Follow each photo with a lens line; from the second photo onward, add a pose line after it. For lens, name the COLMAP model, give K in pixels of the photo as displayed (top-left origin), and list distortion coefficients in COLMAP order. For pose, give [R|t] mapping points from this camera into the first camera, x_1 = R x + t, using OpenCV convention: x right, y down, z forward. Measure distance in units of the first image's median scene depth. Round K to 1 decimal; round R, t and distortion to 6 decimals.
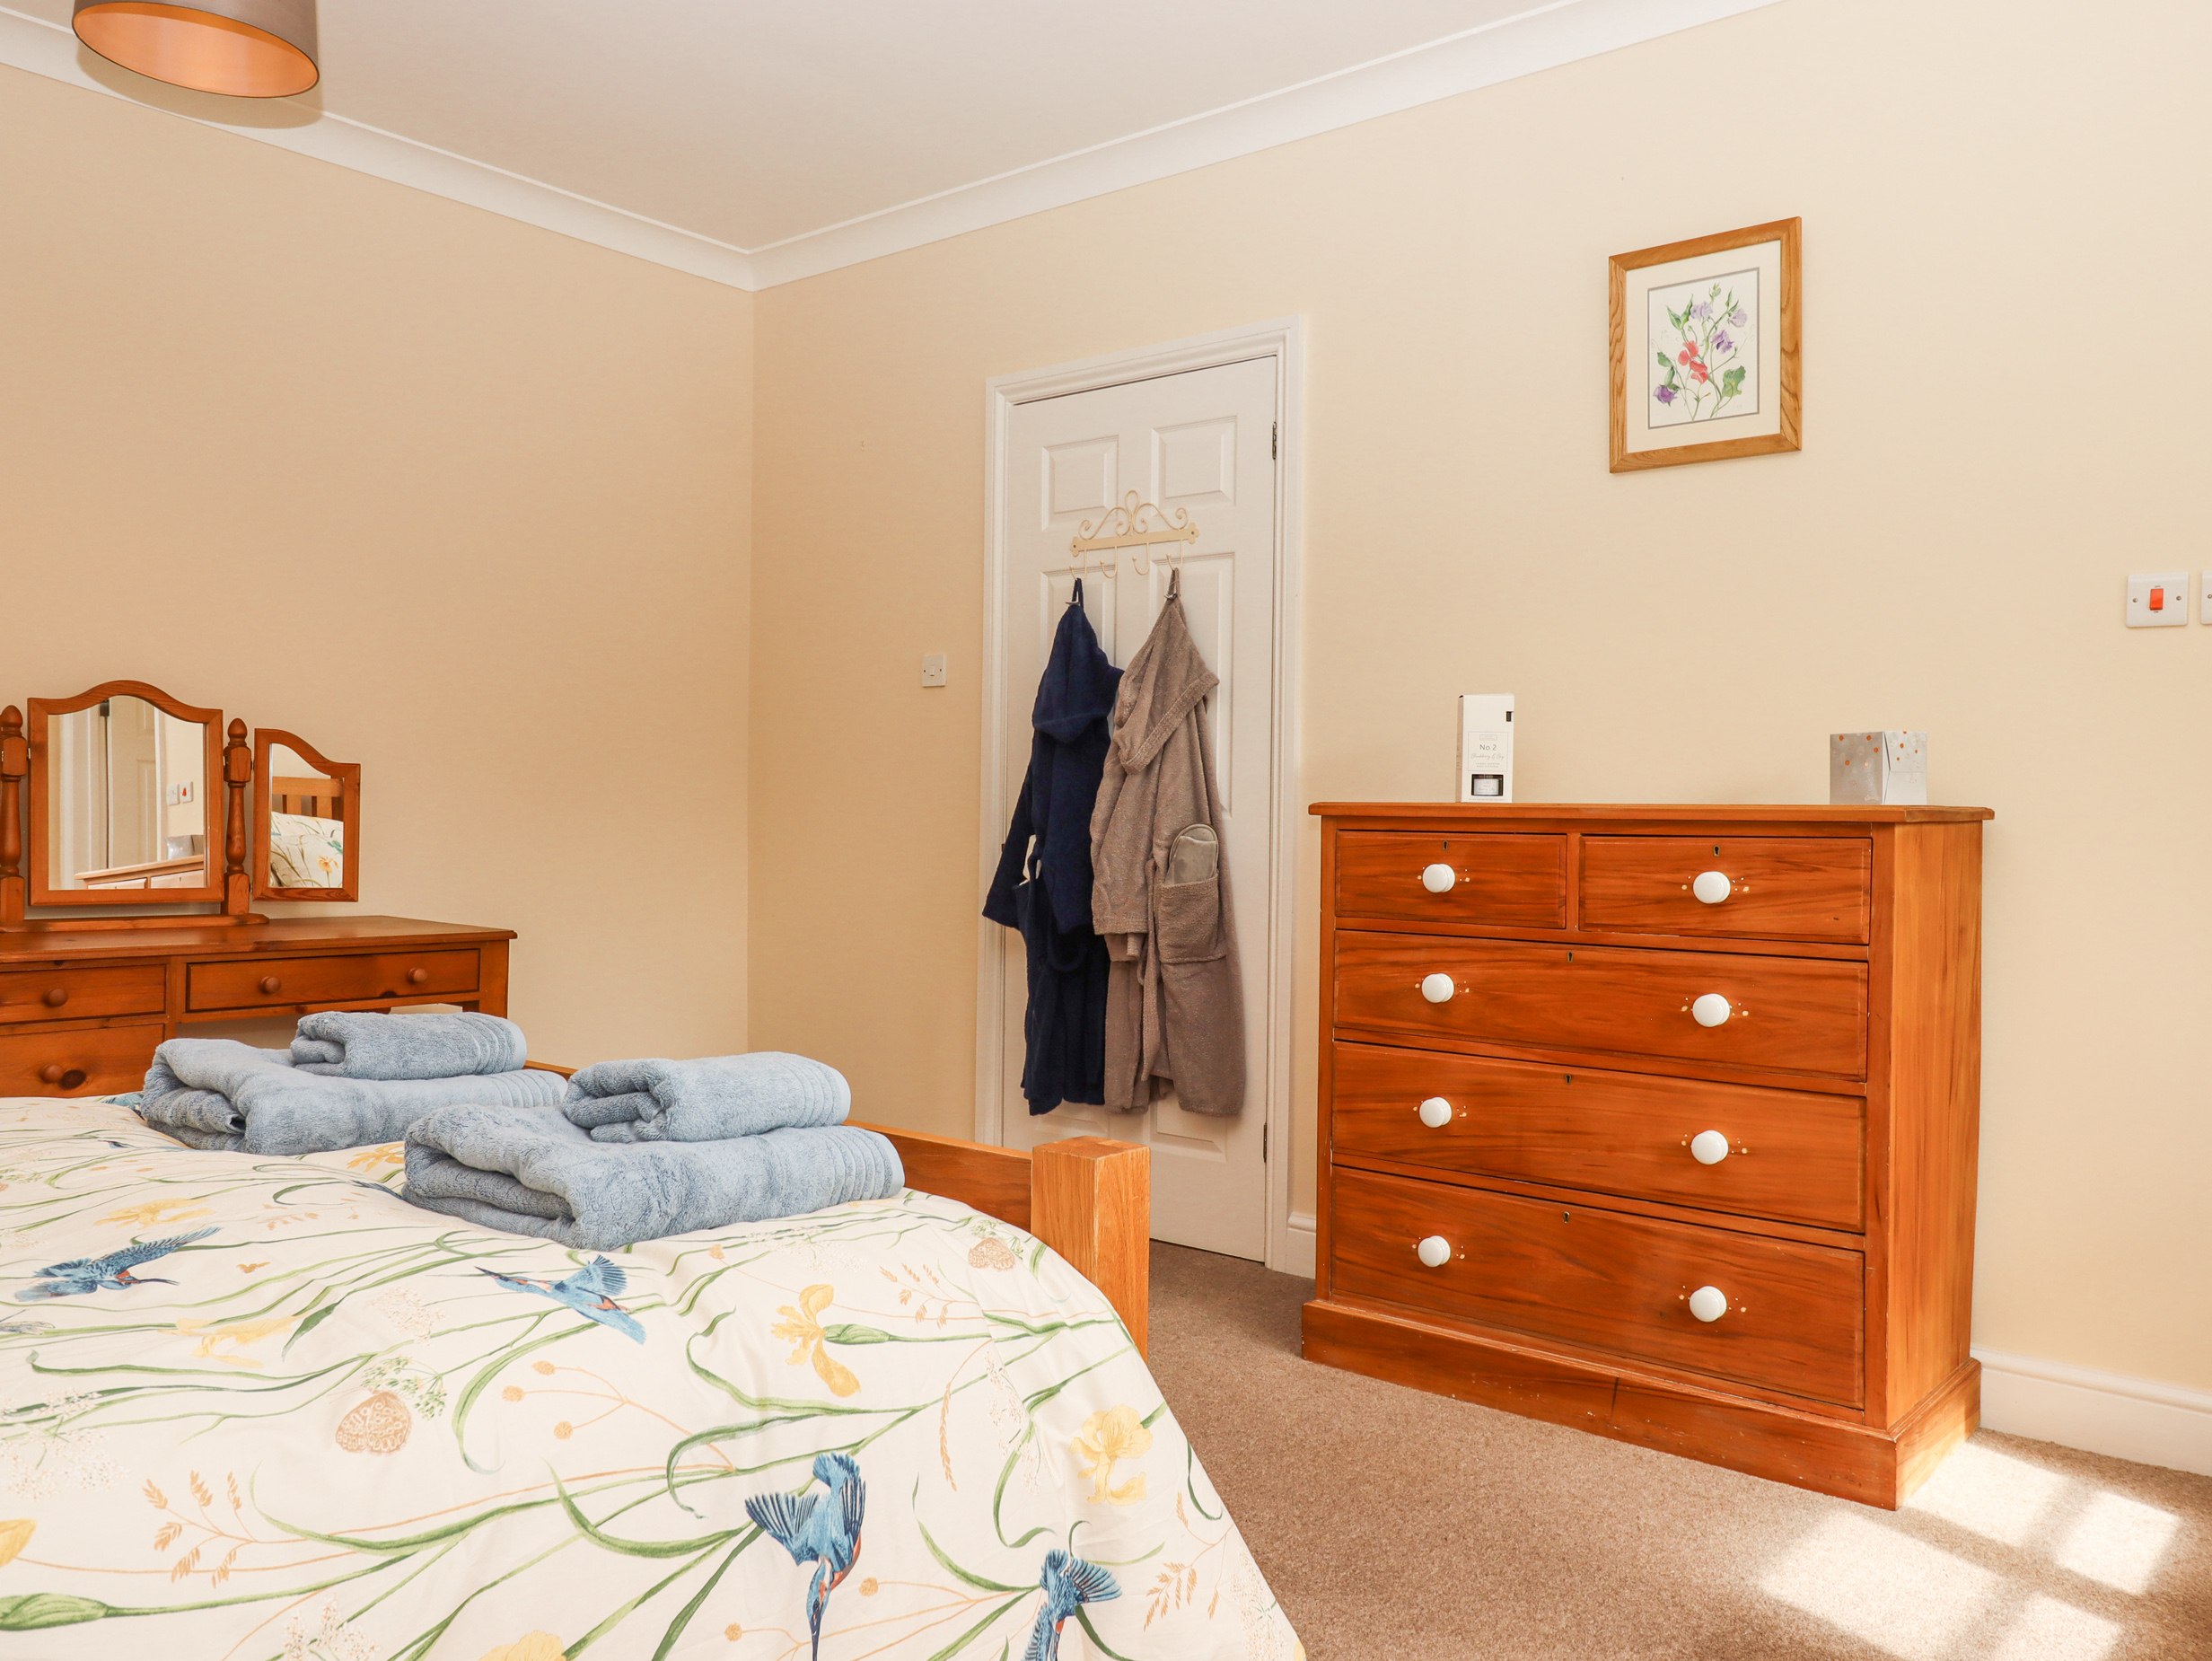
lens RADIAL K [[1724.0, 0, 1121.7], [0, 1724.0, 830.8], [0, 0, 1]] dist [0.007890, -0.004782]
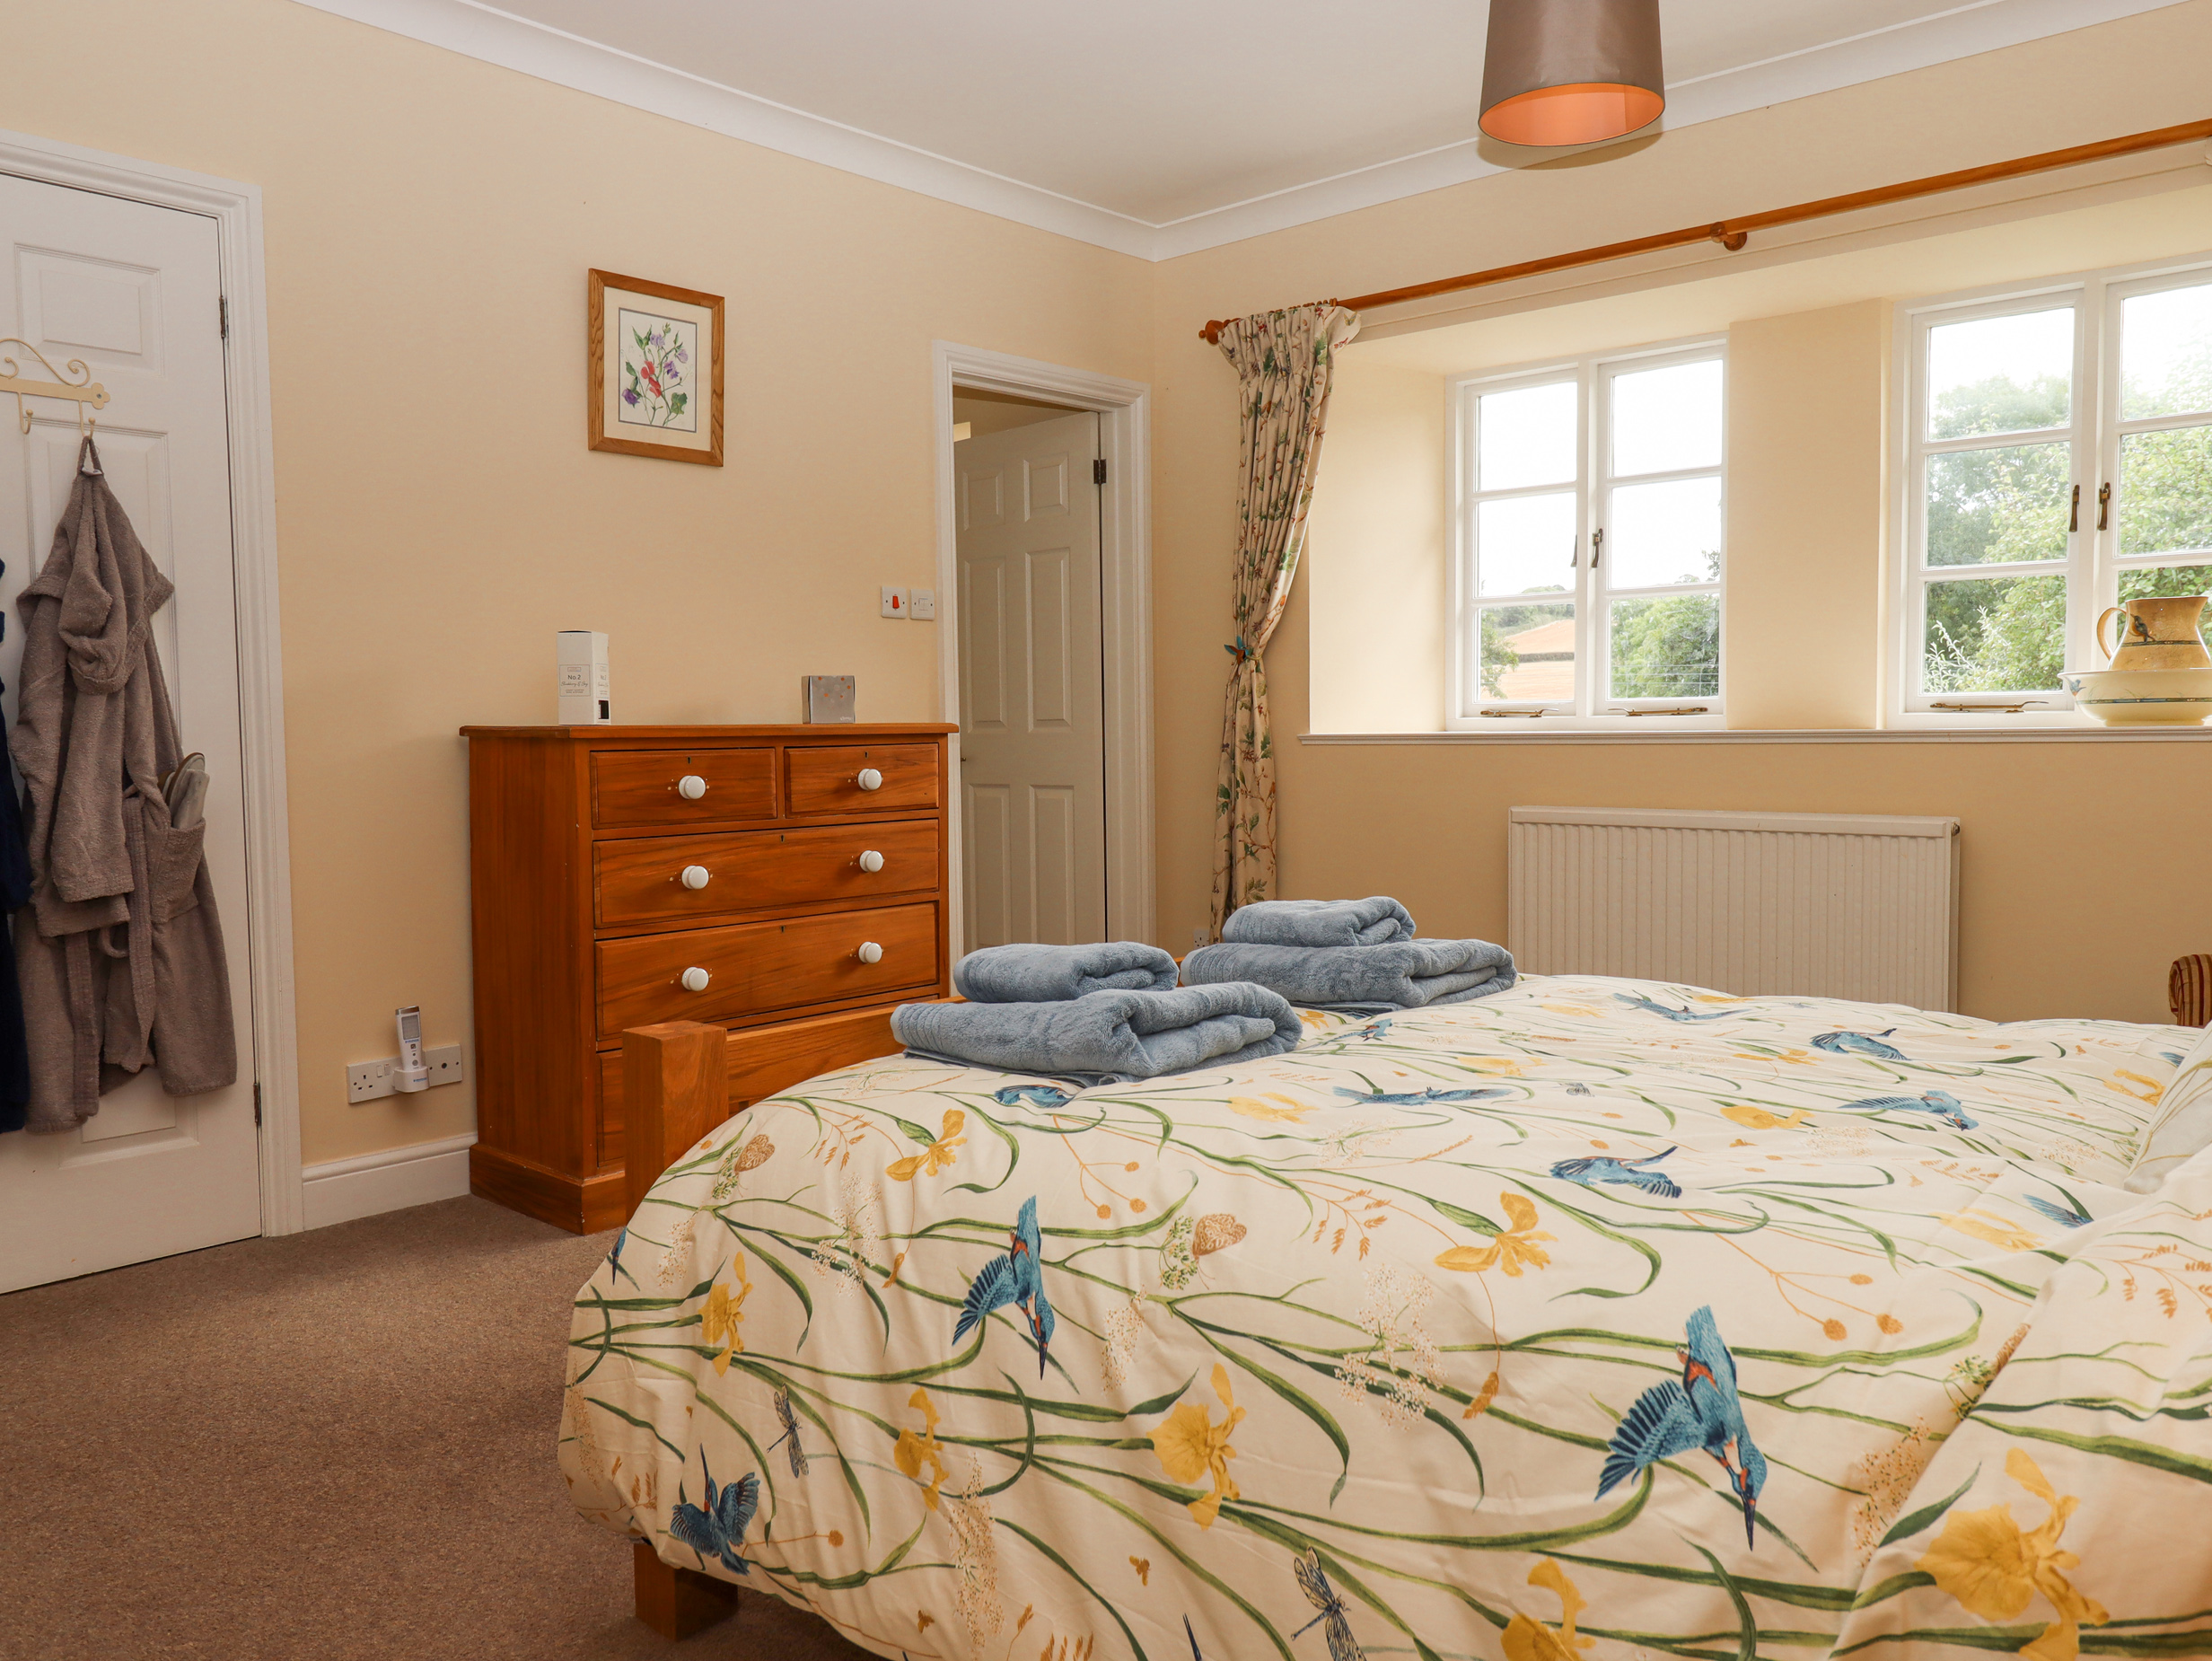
lens RADIAL K [[1674.9, 0, 1119.2], [0, 1674.9, 827.6], [0, 0, 1]] dist [0.007423, -0.002934]
pose [[0.032890, -0.072743, 0.996808, -0.942766], [0.021566, 0.997167, 0.072057, -0.021799], [-0.999226, 0.019127, 0.034365, 0.630635]]
